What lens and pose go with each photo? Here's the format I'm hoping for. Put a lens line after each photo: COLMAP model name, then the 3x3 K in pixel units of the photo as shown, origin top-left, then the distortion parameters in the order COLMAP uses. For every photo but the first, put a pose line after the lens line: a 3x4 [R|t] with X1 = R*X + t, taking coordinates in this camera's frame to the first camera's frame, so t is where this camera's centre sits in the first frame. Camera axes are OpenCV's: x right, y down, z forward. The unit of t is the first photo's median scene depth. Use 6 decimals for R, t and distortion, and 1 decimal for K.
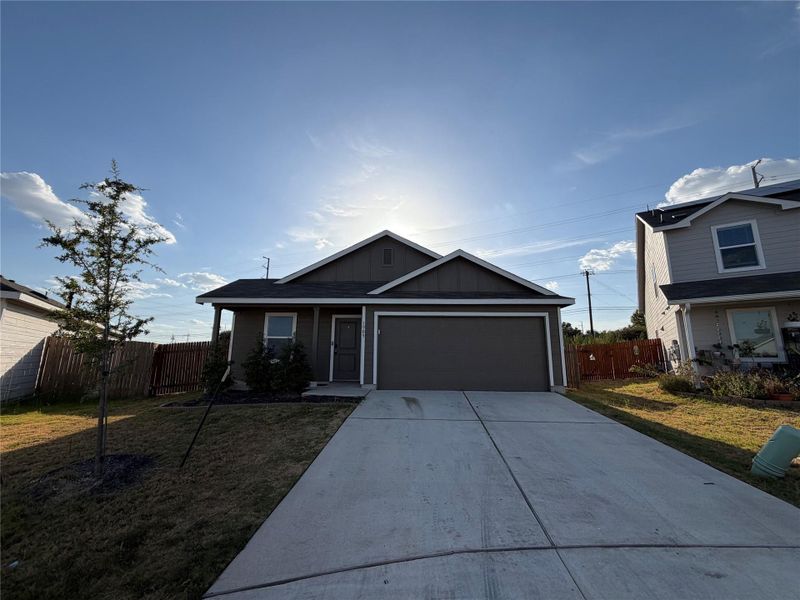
lens RADIAL K [[318.2, 0, 400.6], [0, 318.2, 298.3], [0, 0, 1]] dist [0.006835, 0.000072]
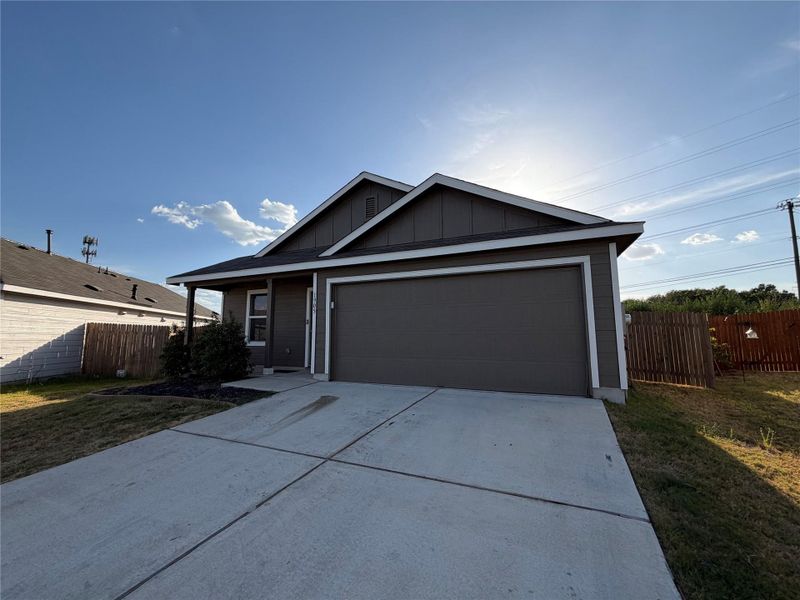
lens RADIAL K [[318.2, 0, 400.2], [0, 318.2, 297.3], [0, 0, 1]] dist [0.006835, 0.000072]
pose [[0.927144, -0.055944, -0.370506, 0.356420], [0.079914, 0.995564, 0.049652, 0.062170], [0.366084, -0.075644, 0.927502, 0.359883]]
